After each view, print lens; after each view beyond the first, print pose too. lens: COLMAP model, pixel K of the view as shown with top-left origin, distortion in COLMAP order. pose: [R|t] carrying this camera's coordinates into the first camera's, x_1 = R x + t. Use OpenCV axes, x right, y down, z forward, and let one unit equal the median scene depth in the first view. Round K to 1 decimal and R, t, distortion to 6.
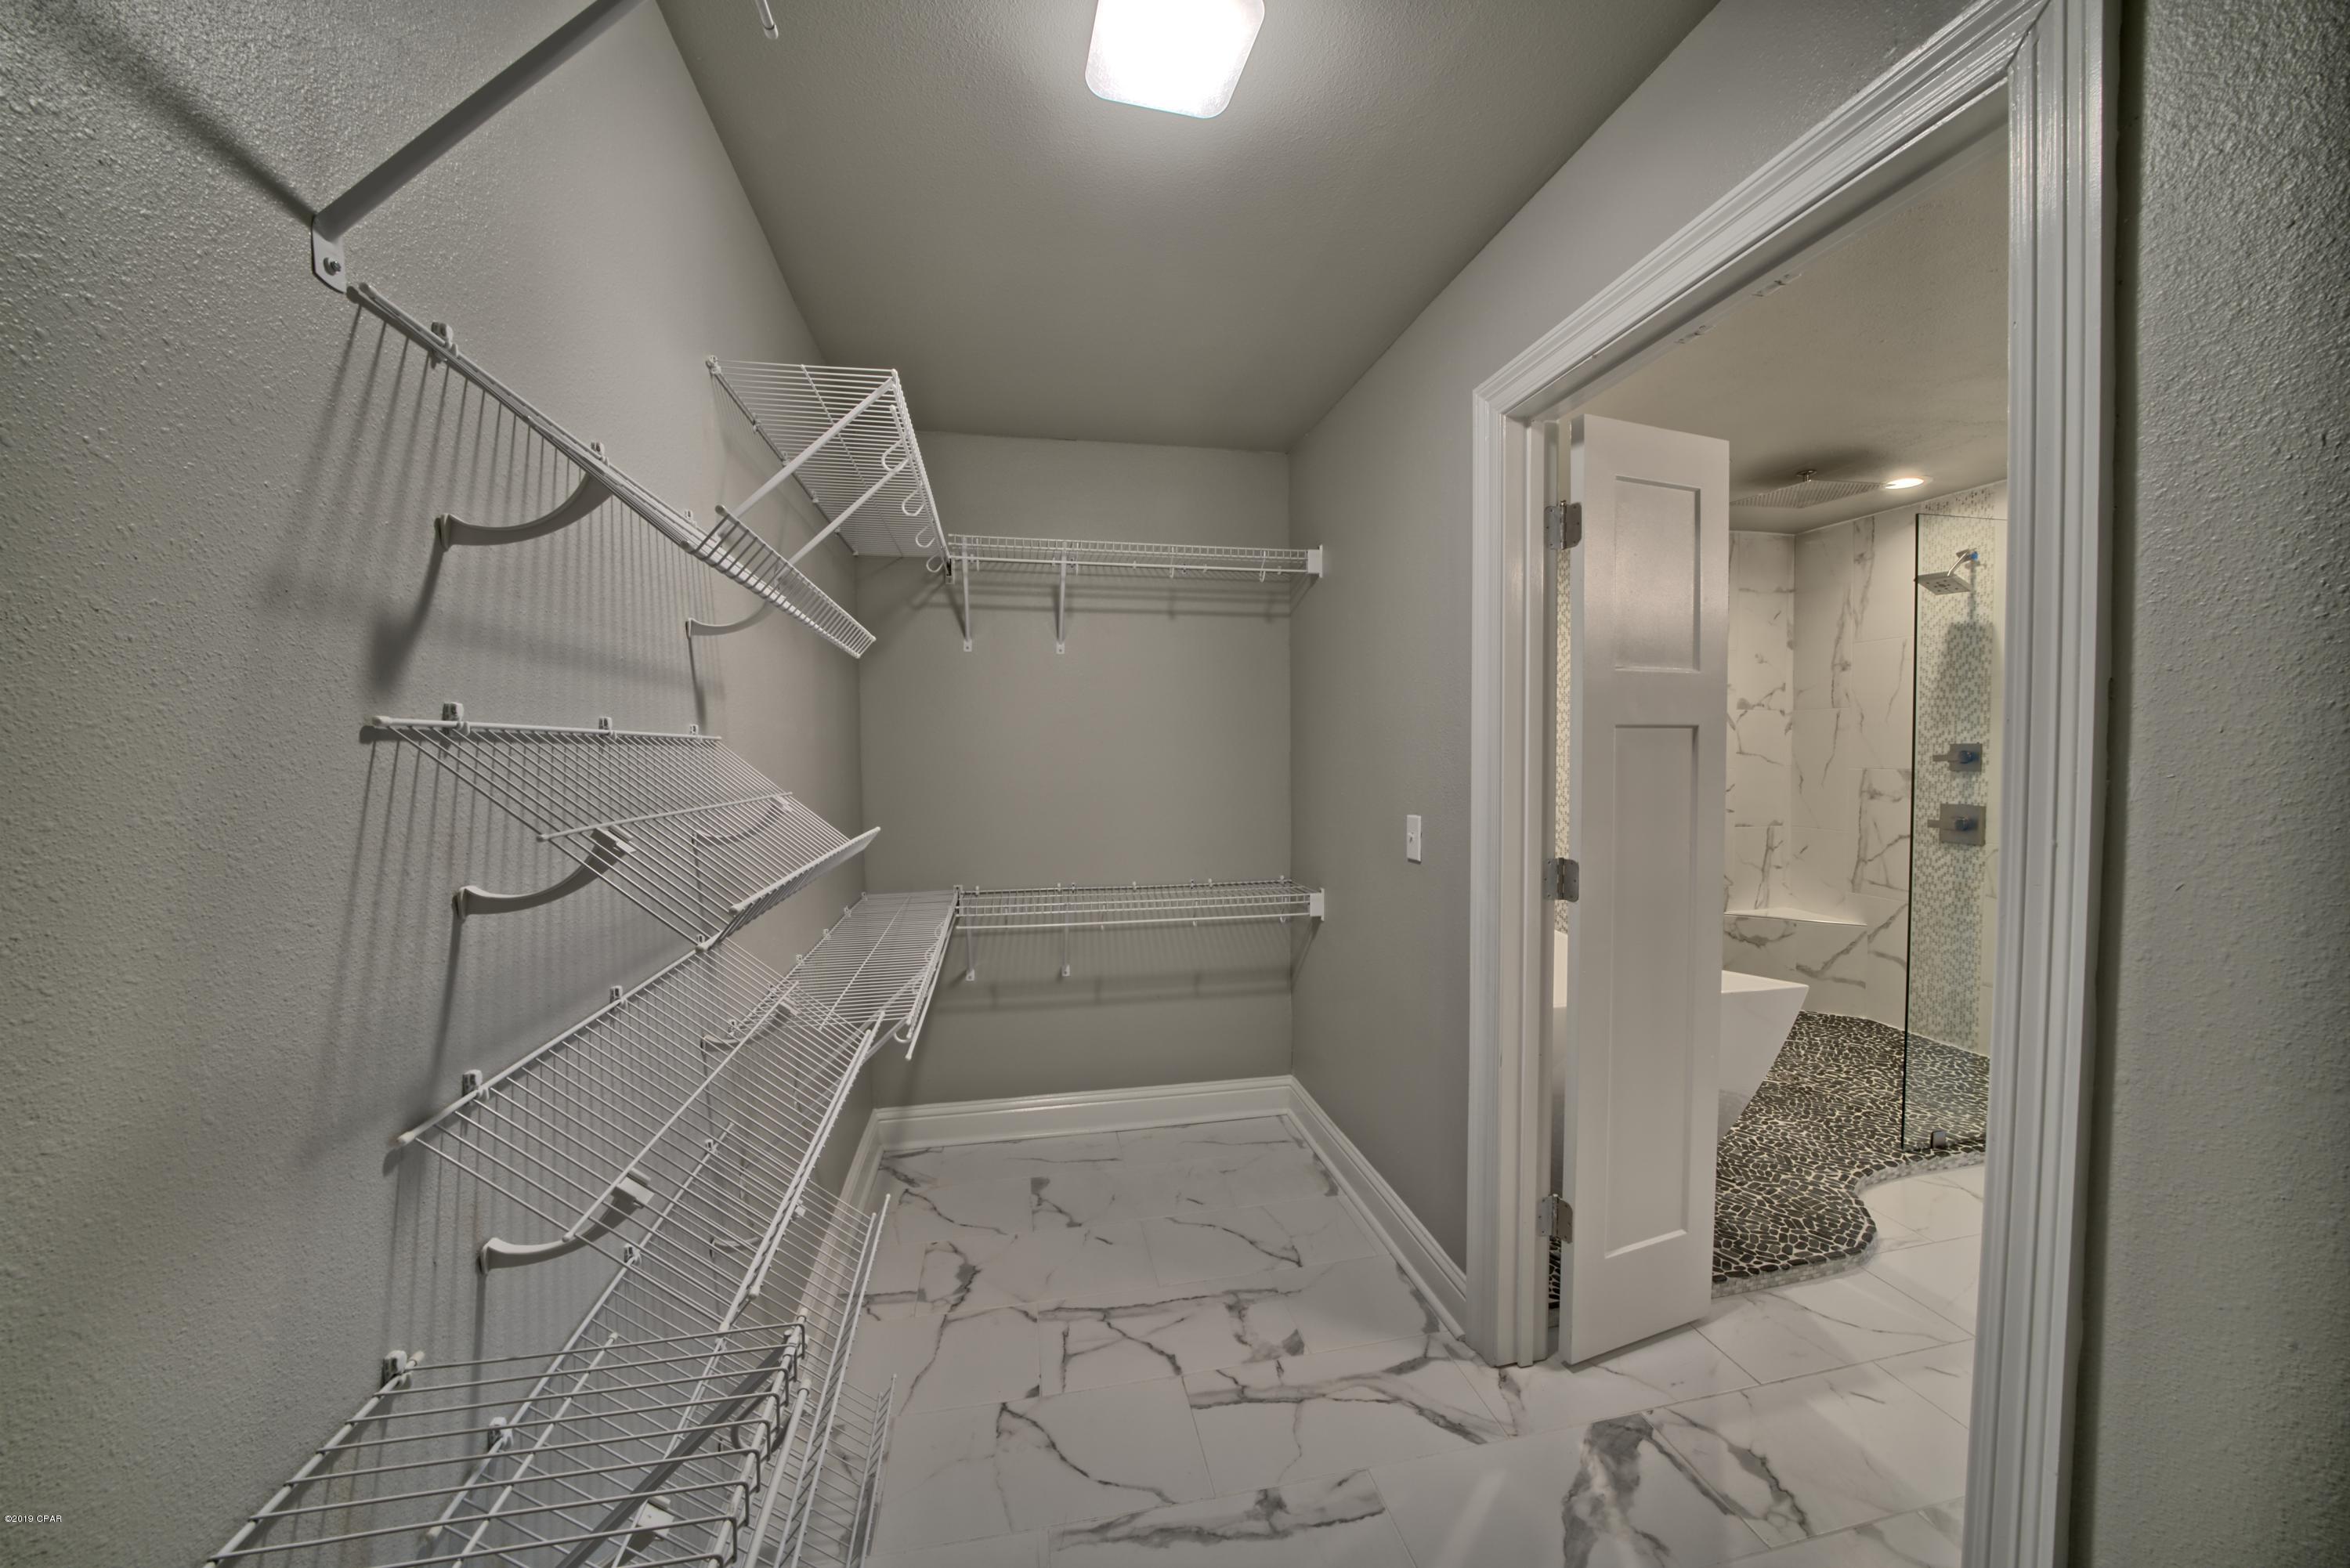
lens RADIAL K [[813.4, 0, 1168.7], [0, 813.4, 784.4], [0, 0, 1]] dist [-0.027894, 0.003513]
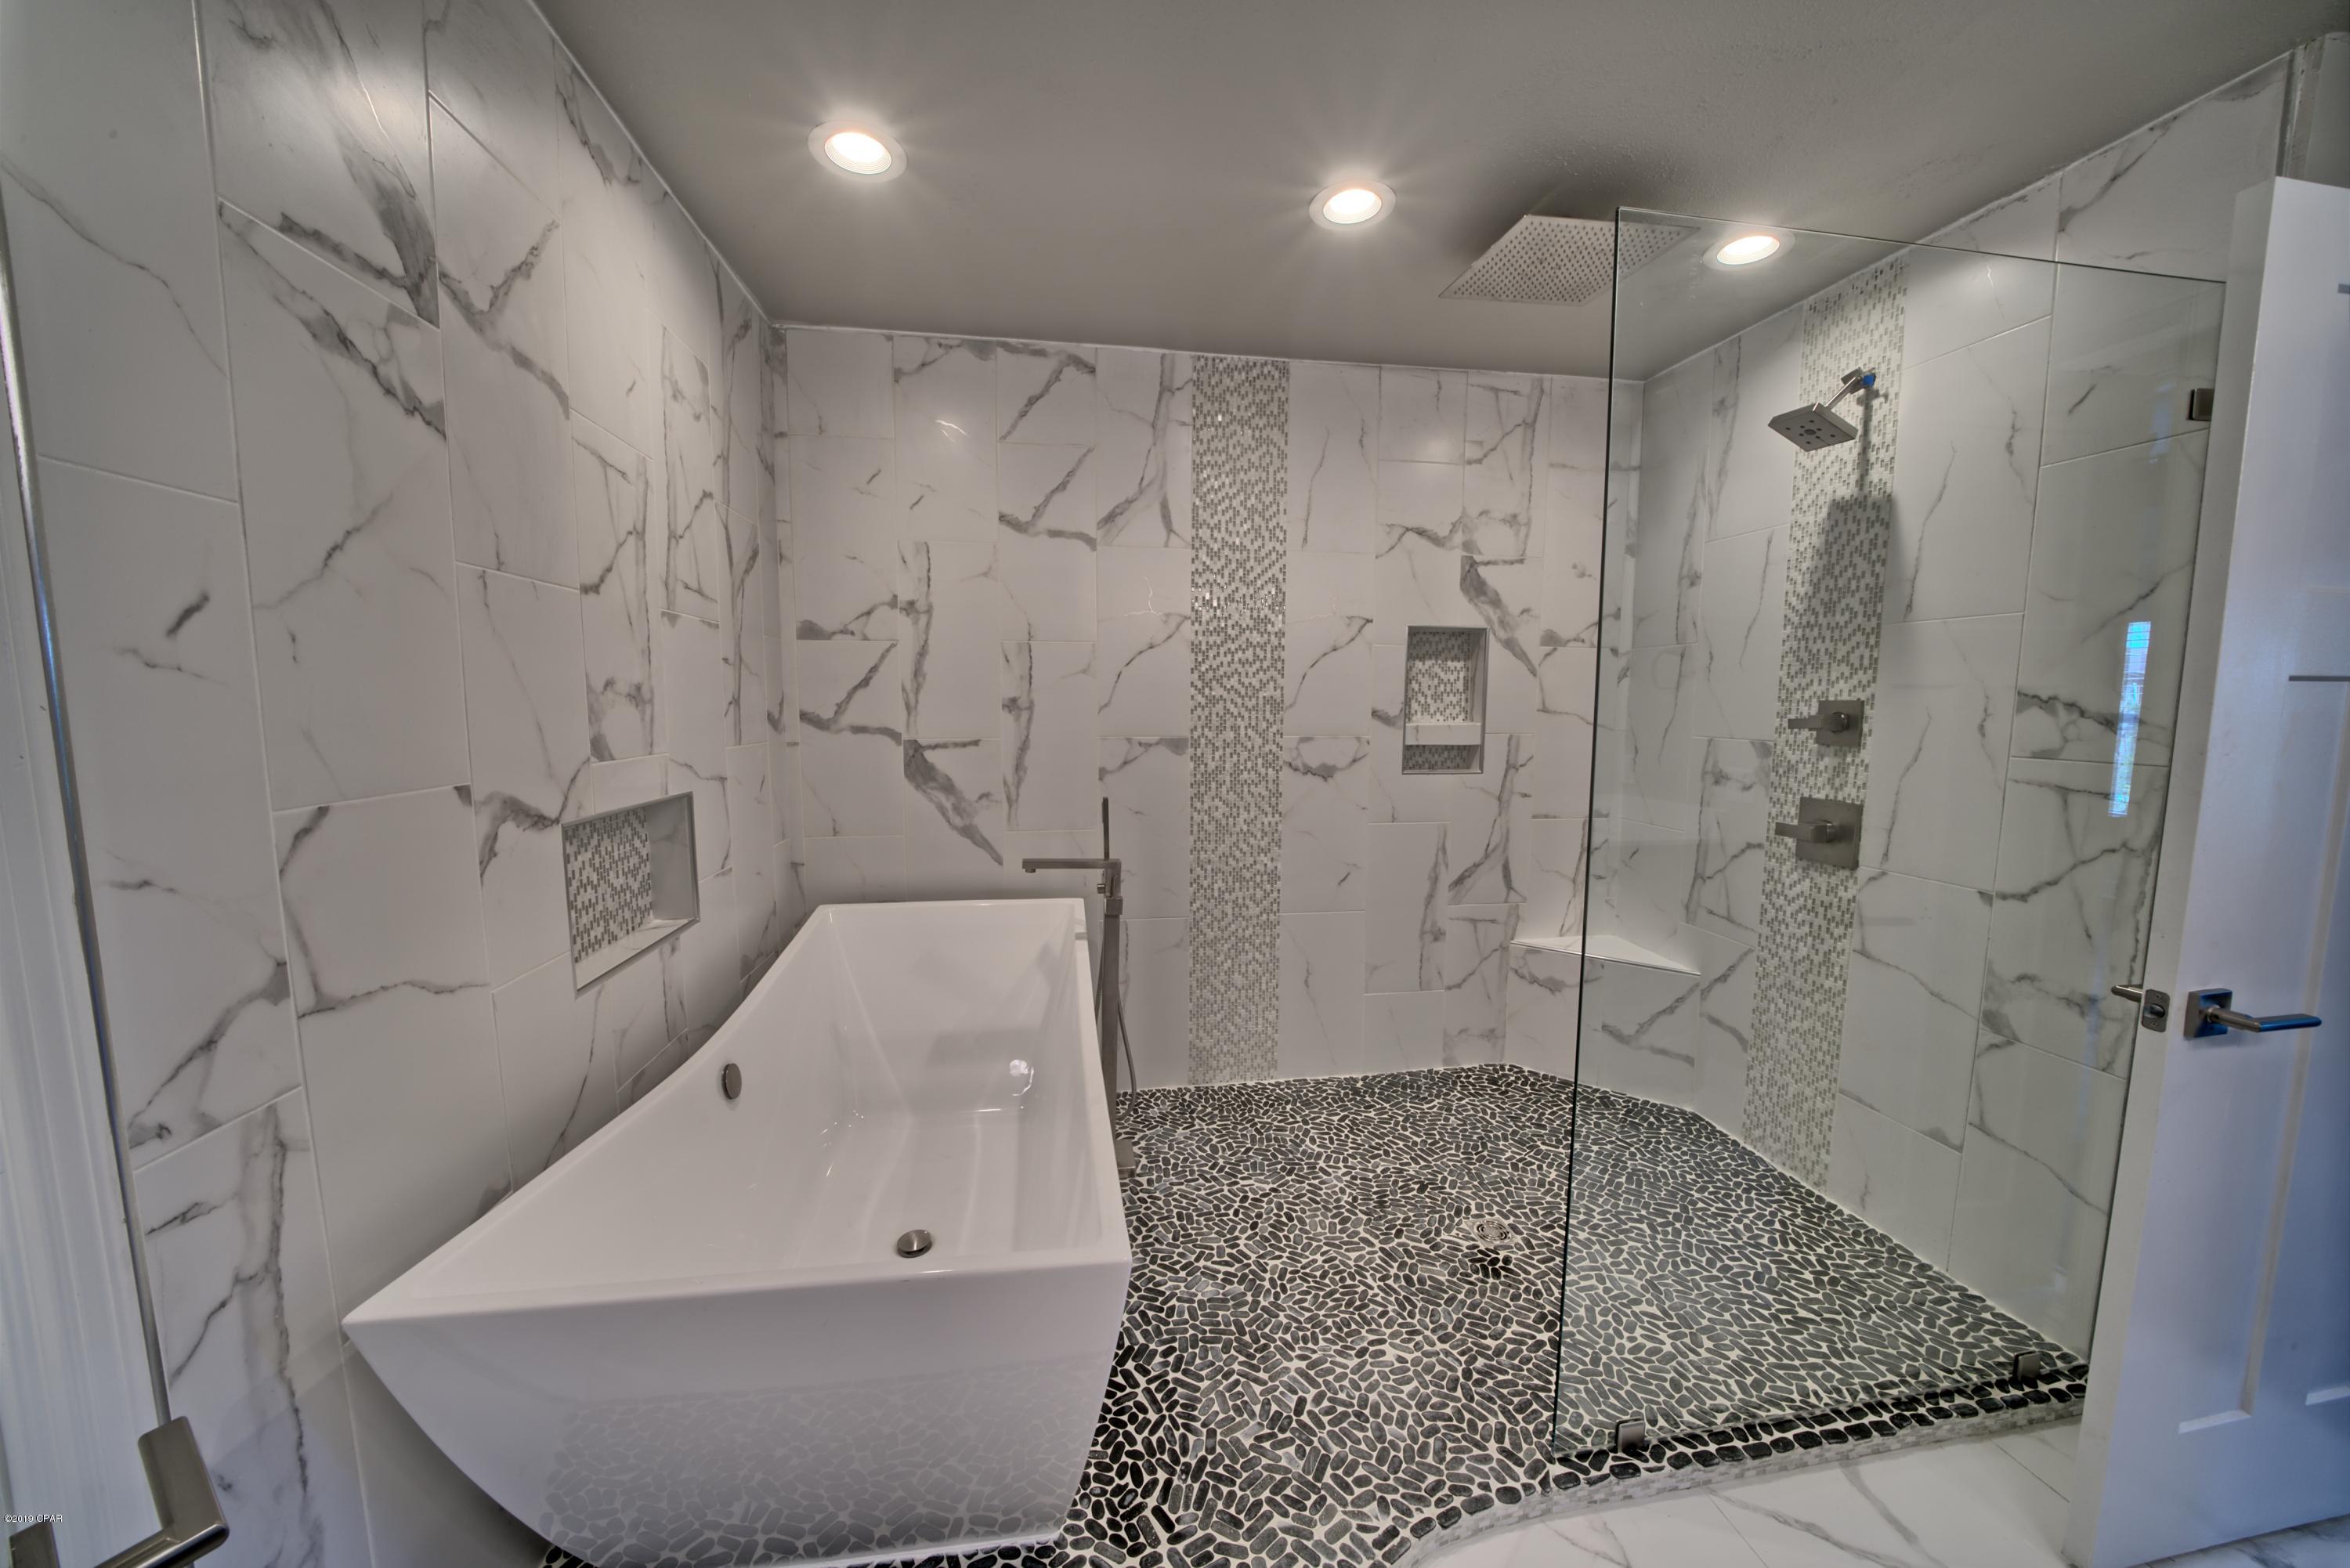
lens RADIAL K [[813.4, 0, 1168.7], [0, 813.4, 784.4], [0, 0, 1]] dist [-0.027894, 0.003513]
pose [[0.998899, 0.017221, -0.043635, 0.516464], [-0.014529, 0.998014, 0.061288, -0.017174], [0.044604, -0.060586, 0.997166, 0.362858]]
